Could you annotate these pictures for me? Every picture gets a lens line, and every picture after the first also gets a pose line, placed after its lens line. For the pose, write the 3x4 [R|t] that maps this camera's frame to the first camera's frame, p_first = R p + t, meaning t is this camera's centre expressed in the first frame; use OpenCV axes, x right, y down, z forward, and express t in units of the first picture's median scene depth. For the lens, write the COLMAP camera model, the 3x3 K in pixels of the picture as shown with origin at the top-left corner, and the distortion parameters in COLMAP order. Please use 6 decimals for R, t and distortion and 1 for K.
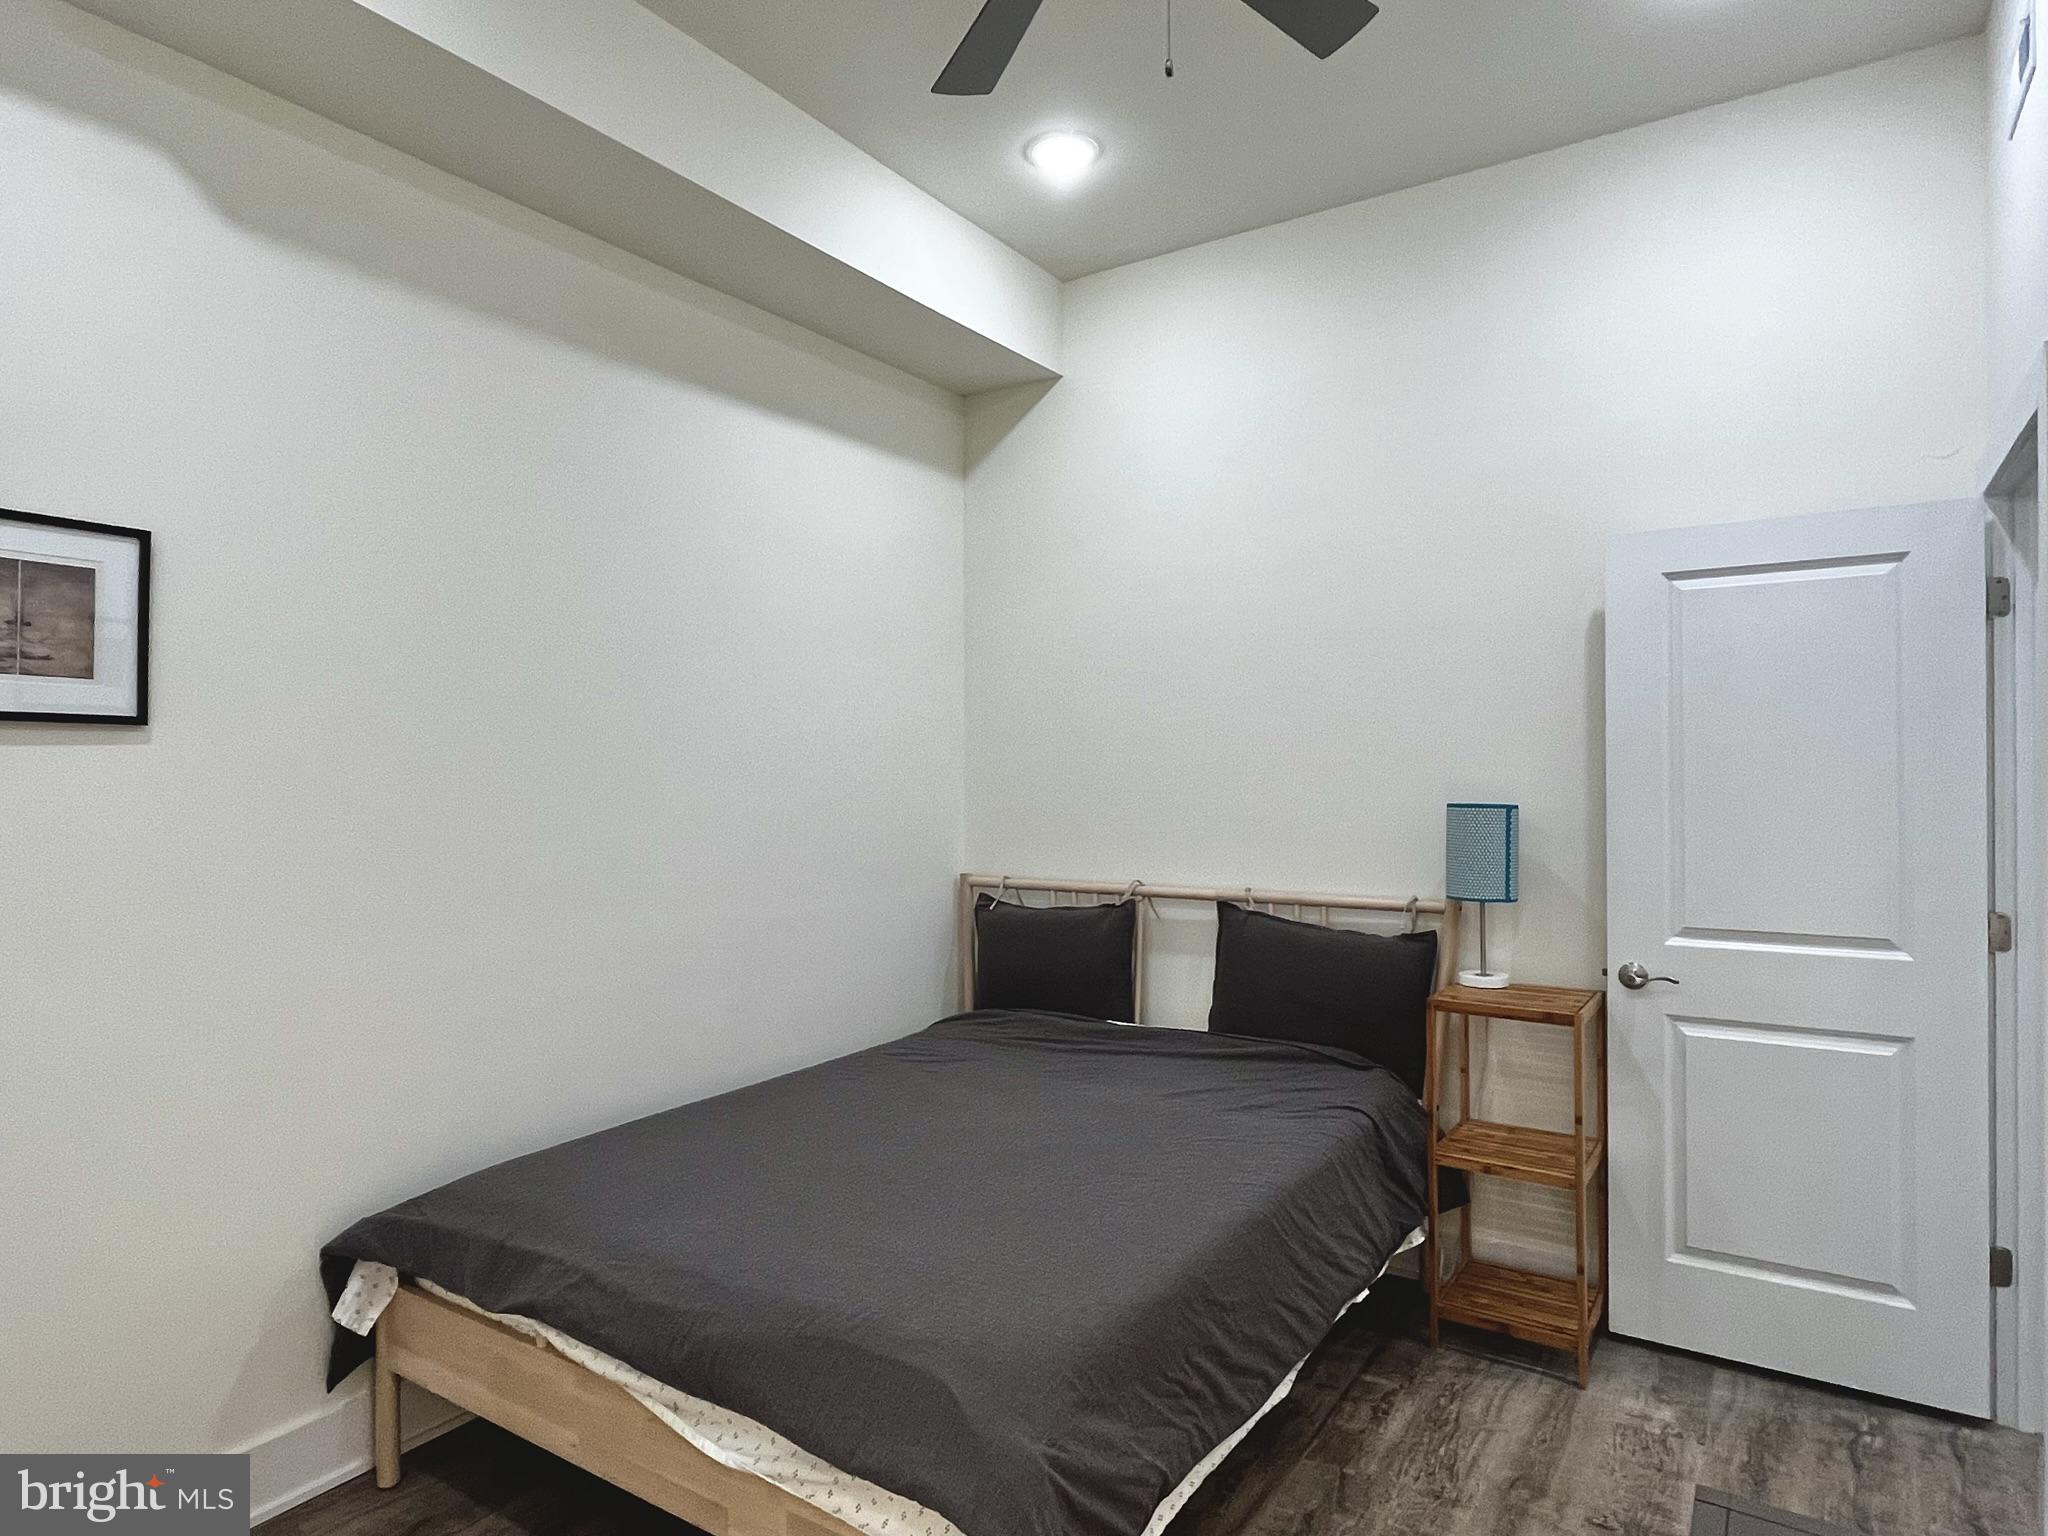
lens RADIAL K [[1165.1, 0, 1025.5], [0, 1165.1, 779.6], [0, 0, 1]] dist [-0.006584, -0.000668]
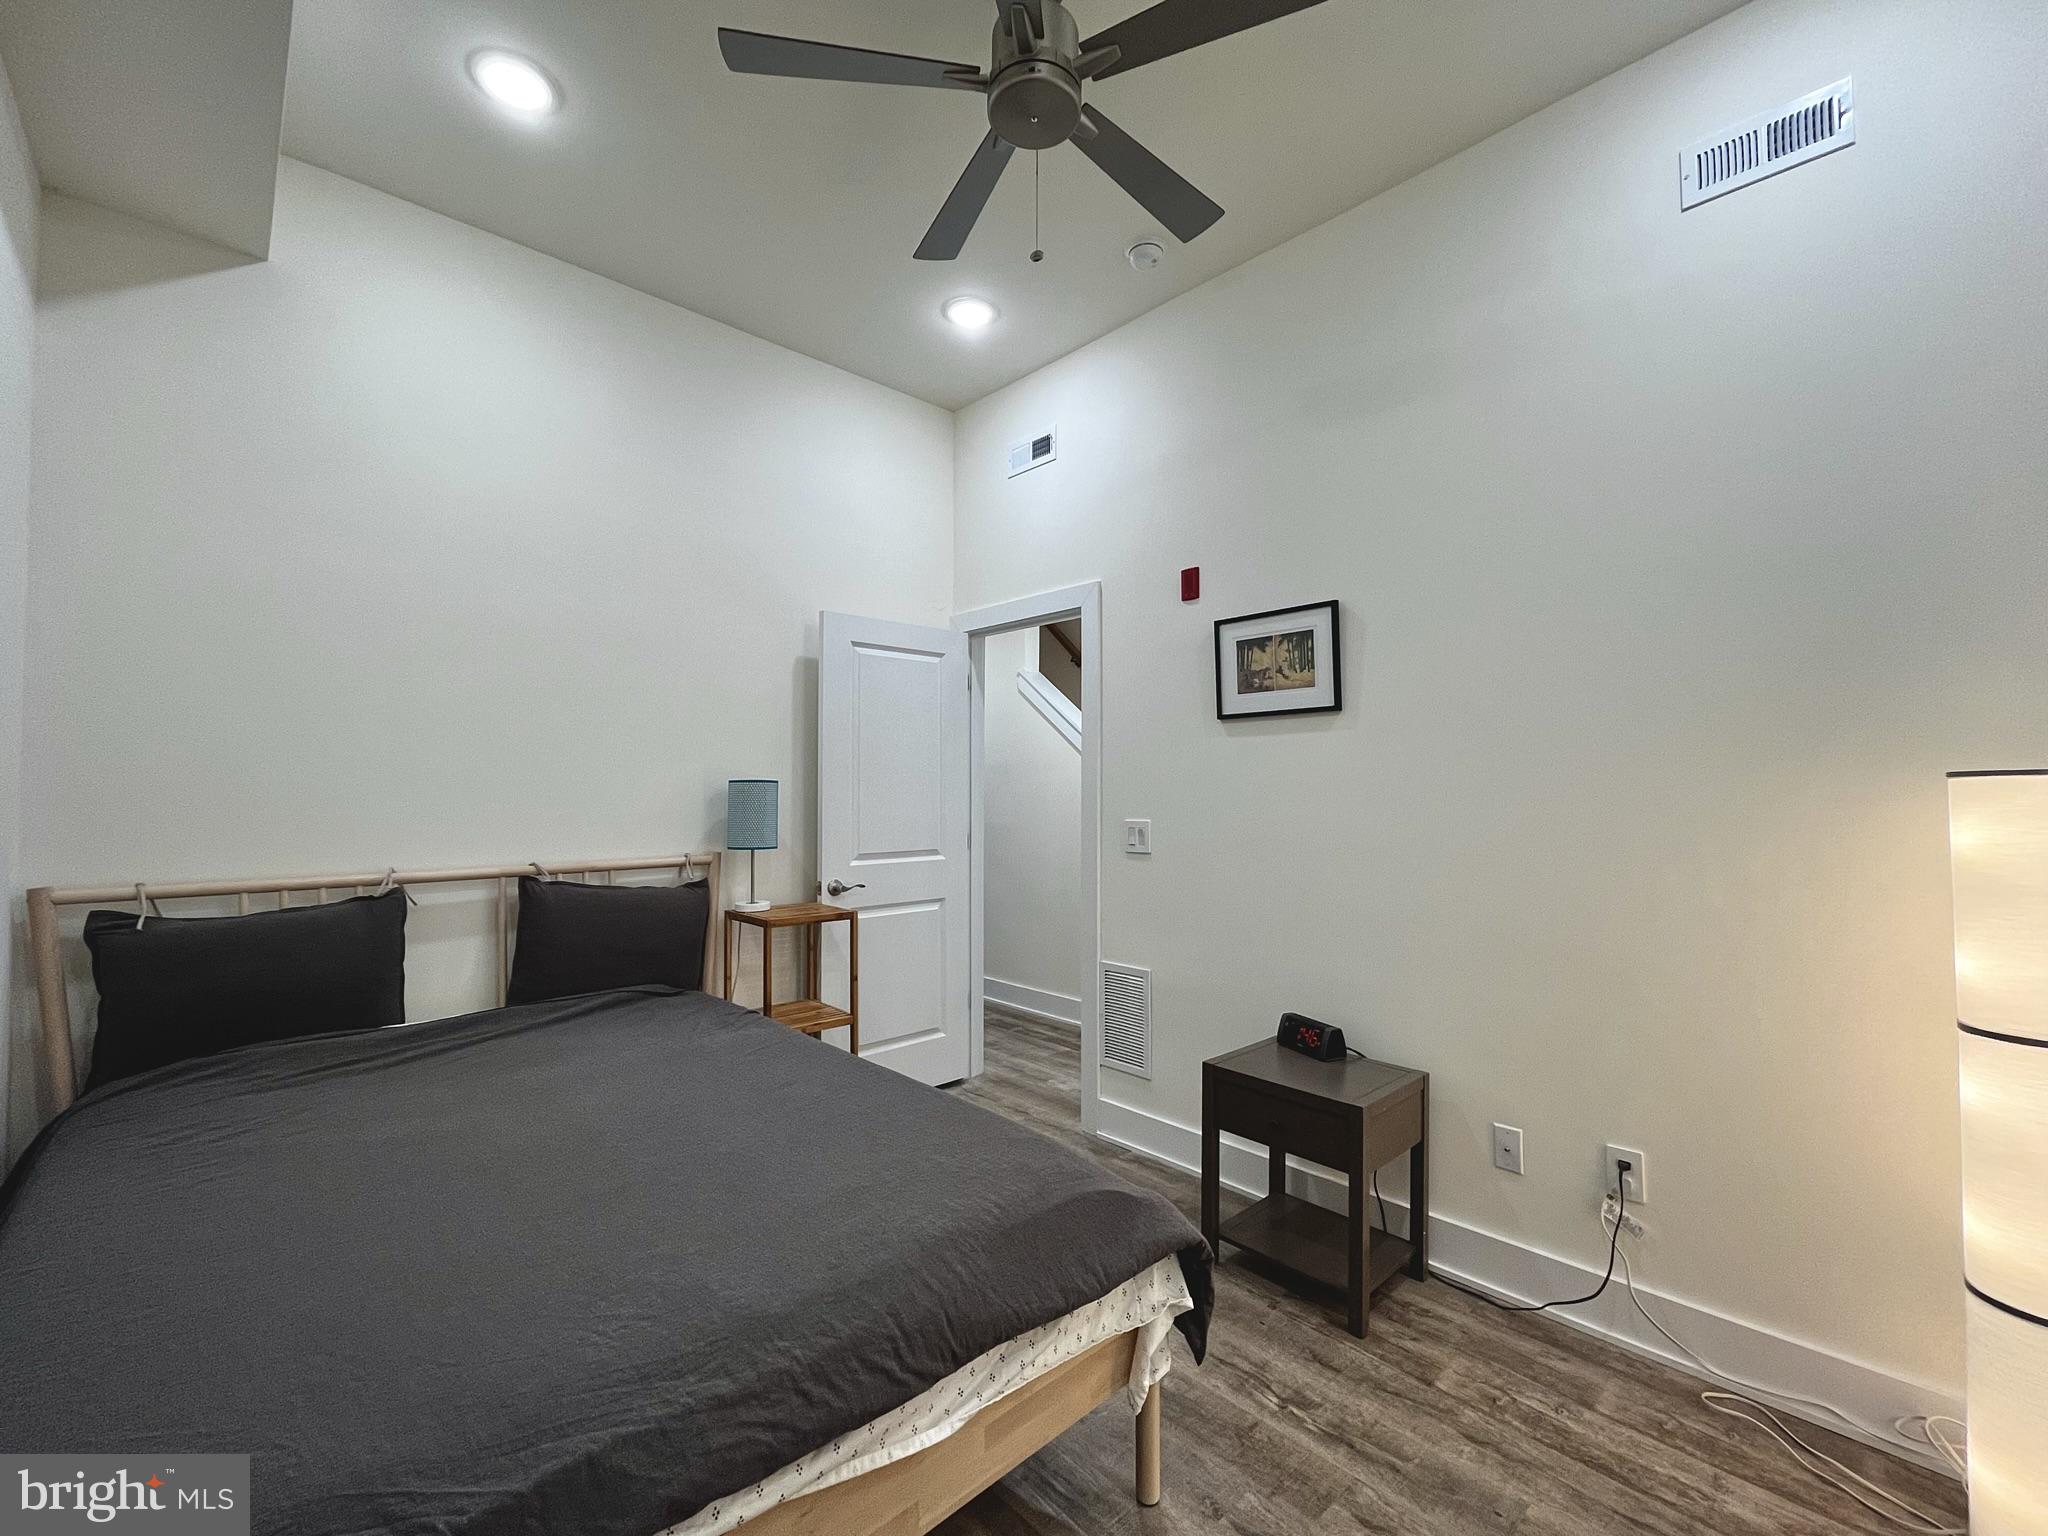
lens RADIAL K [[866.6, 0, 1023.6], [0, 866.6, 772.1], [0, 0, 1]] dist [-0.001006, 0.000017]
pose [[0.235434, 0.018198, 0.971720, -0.509148], [-0.002149, 0.999832, -0.018204, 0.026881], [-0.971888, 0.002198, 0.235434, 0.409906]]
